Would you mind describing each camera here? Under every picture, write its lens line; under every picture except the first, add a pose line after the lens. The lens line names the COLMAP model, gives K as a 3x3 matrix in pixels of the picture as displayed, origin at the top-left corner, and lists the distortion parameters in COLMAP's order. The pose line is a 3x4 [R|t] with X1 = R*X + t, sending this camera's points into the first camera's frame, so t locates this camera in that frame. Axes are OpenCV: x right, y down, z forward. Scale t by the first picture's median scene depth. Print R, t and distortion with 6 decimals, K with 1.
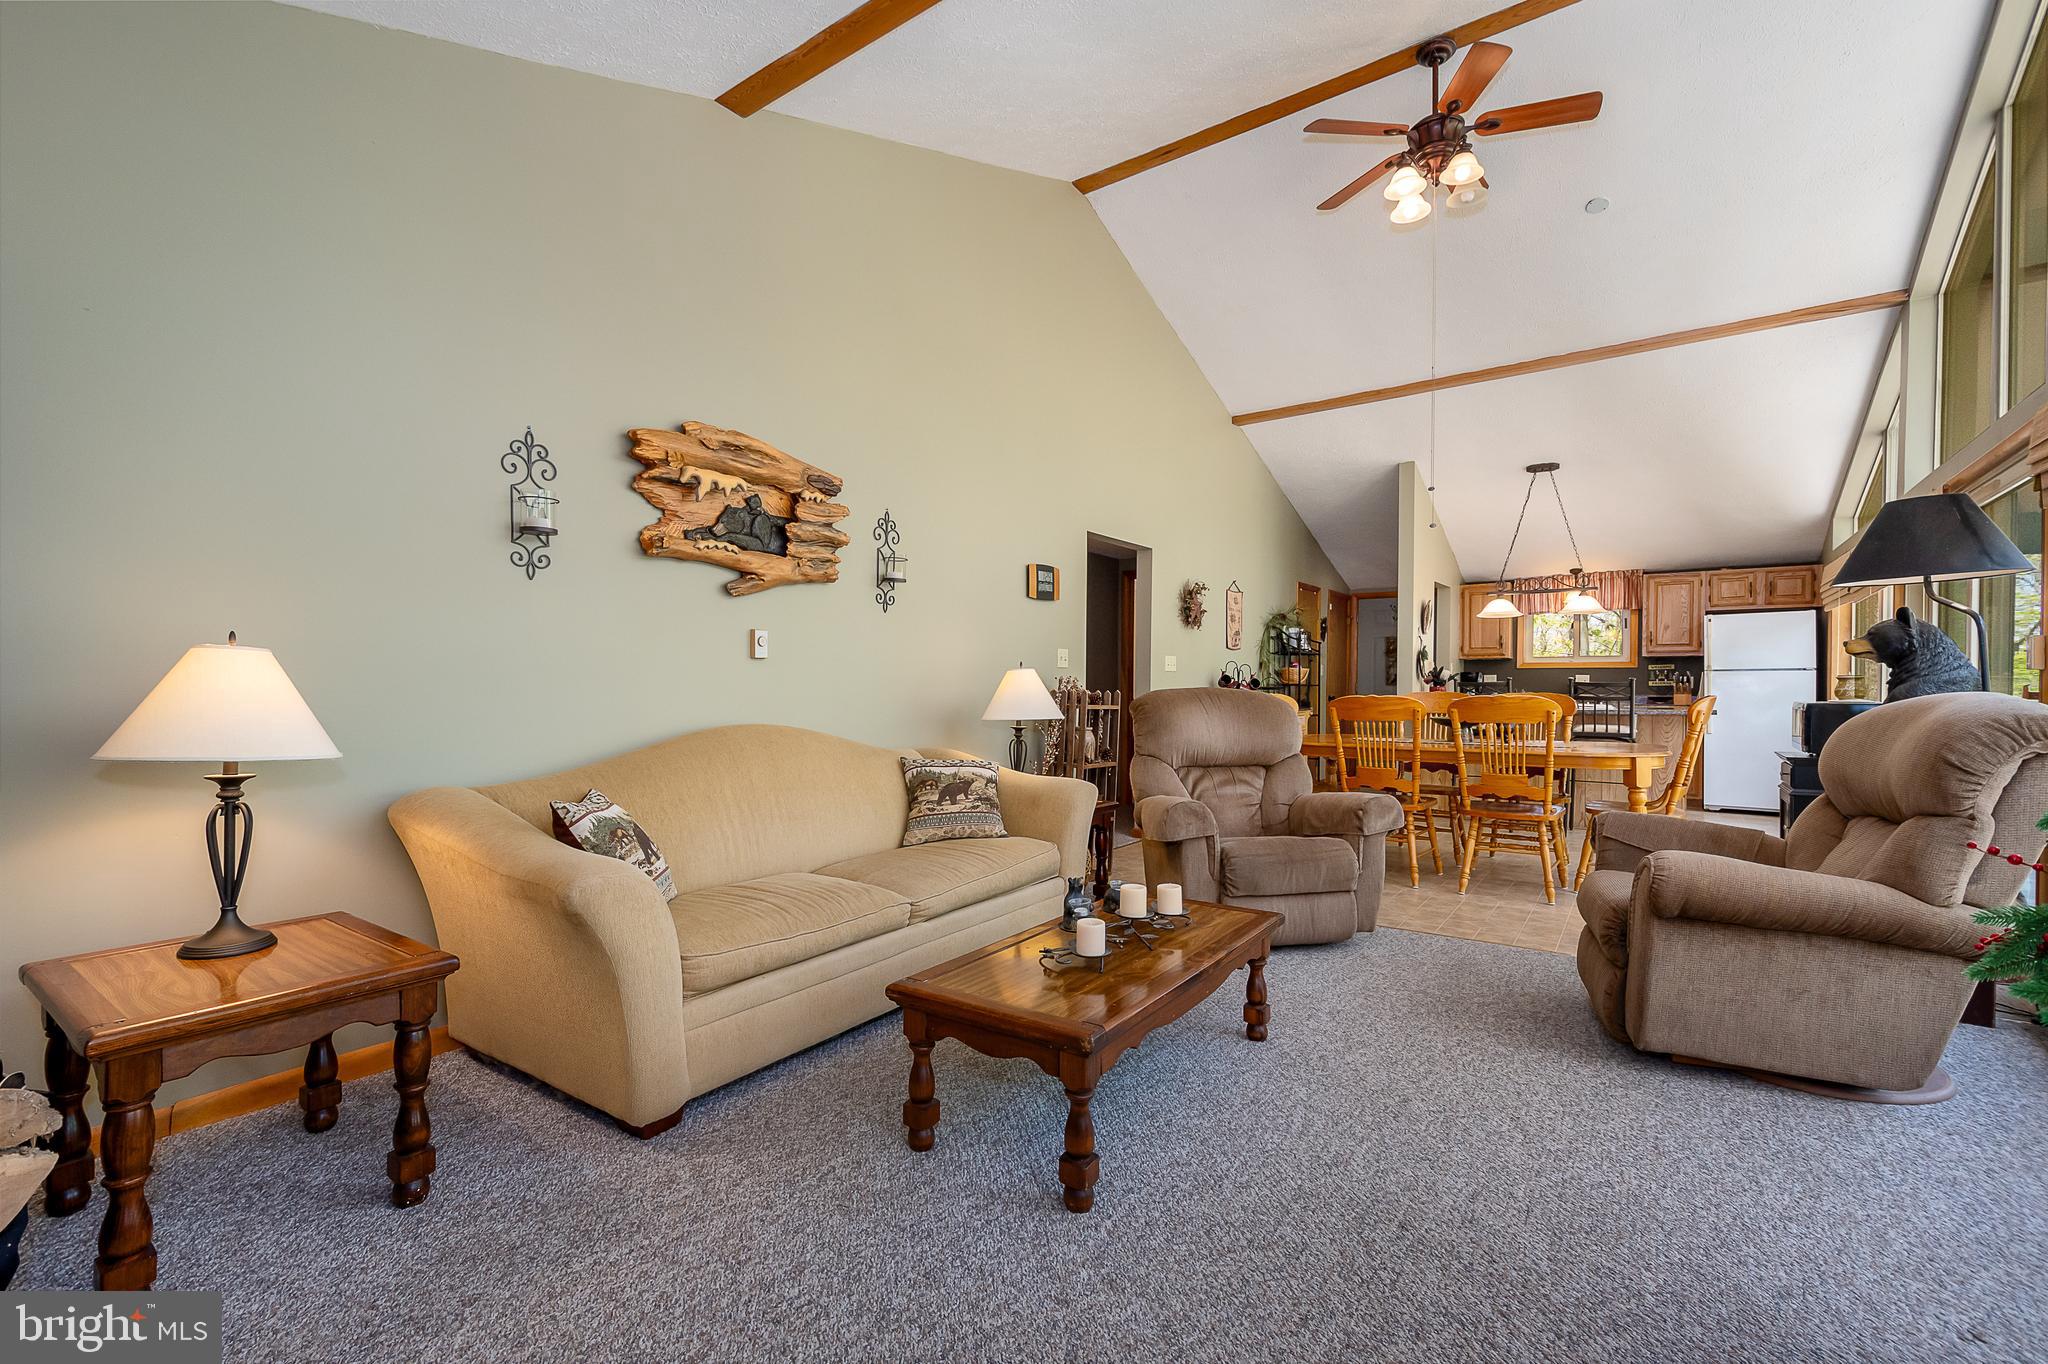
lens RADIAL K [[882.2, 0, 996.2], [0, 882.2, 693.8], [0, 0, 1]] dist [-0.000500, -0.000449]
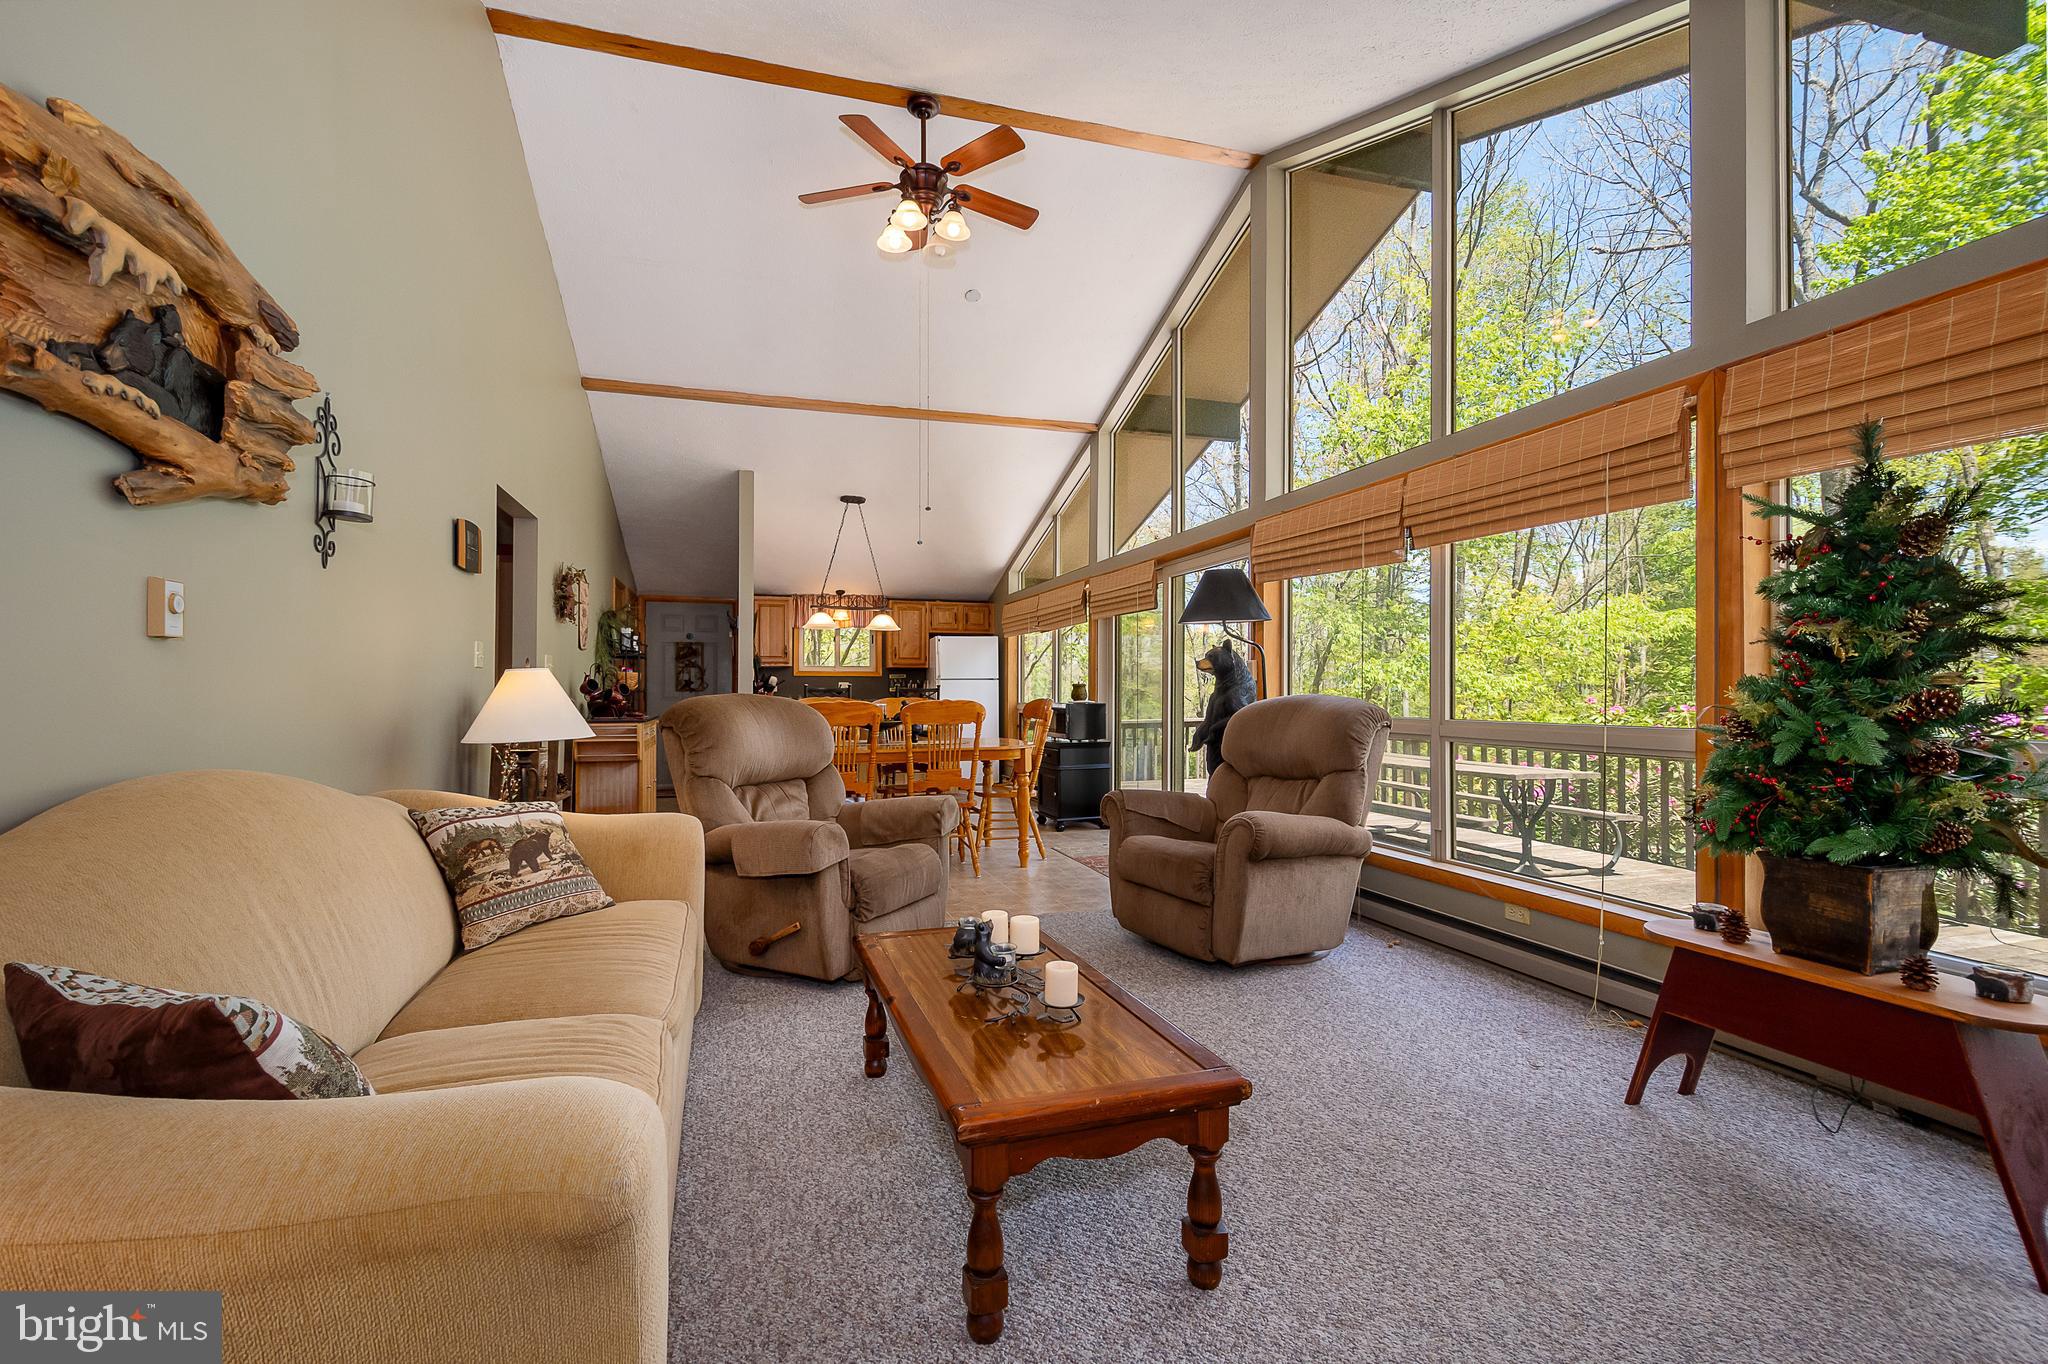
lens RADIAL K [[901.9, 0, 1000.2], [0, 901.9, 682.3], [0, 0, 1]] dist [0.024582, -0.014404]
pose [[0.595756, 0.006319, 0.803141, -0.201049], [0.010295, 0.999827, -0.015503, -0.001099], [-0.803100, 0.017504, 0.595587, 0.162165]]
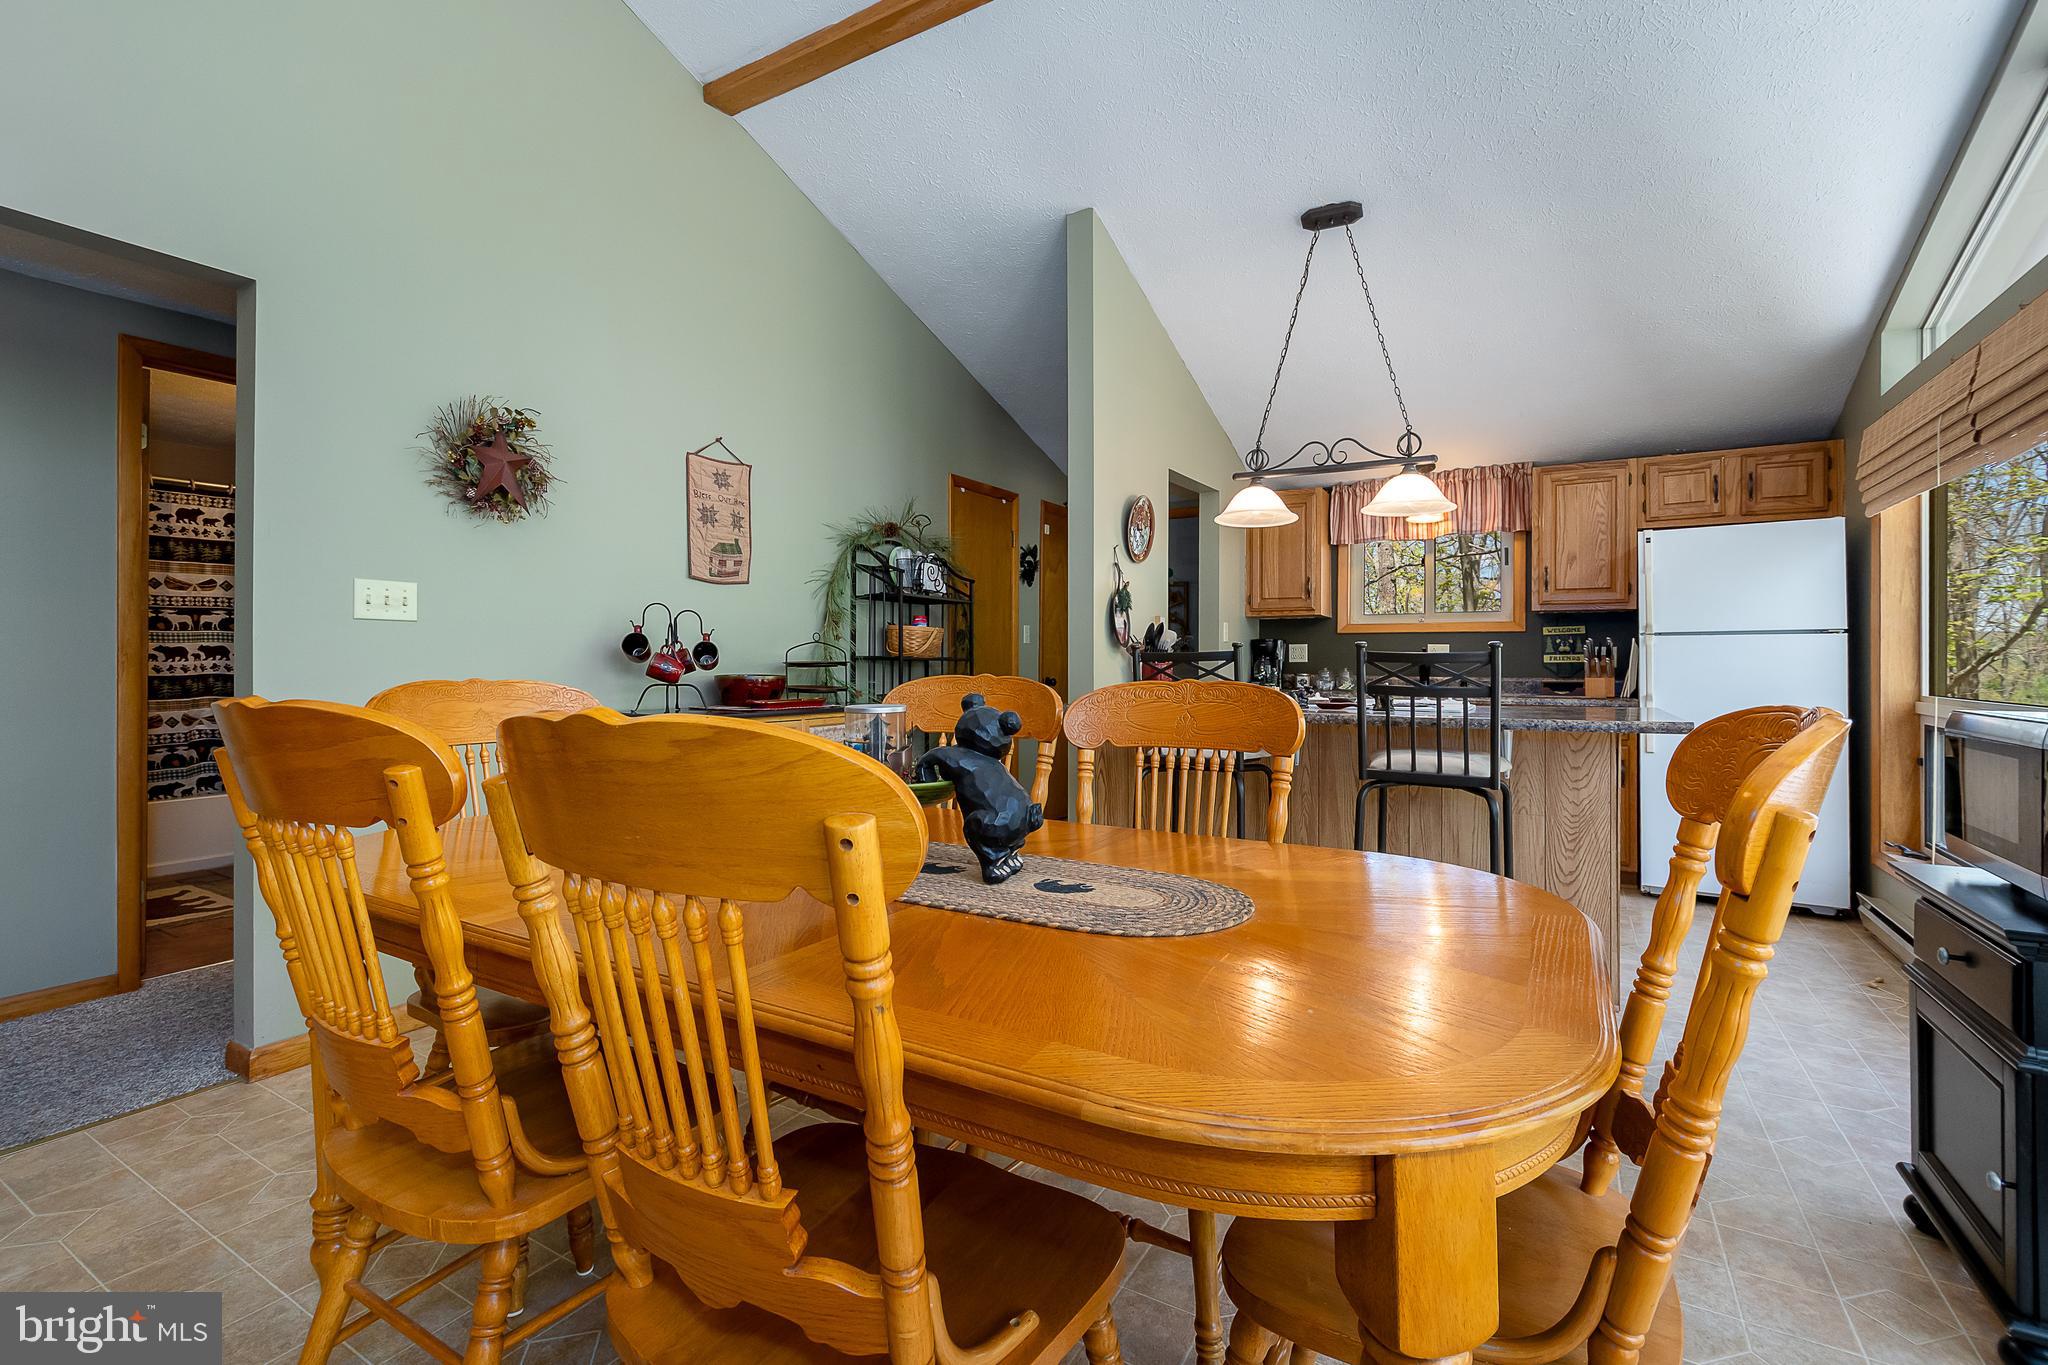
lens RADIAL K [[897.9, 0, 1015.3], [0, 897.9, 656.7], [0, 0, 1]] dist [0.024071, -0.017669]
pose [[0.995010, 0.004141, 0.099692, 0.400319], [-0.002798, 0.999903, -0.013611, -0.004651], [-0.099739, 0.013264, 0.994925, 0.529333]]
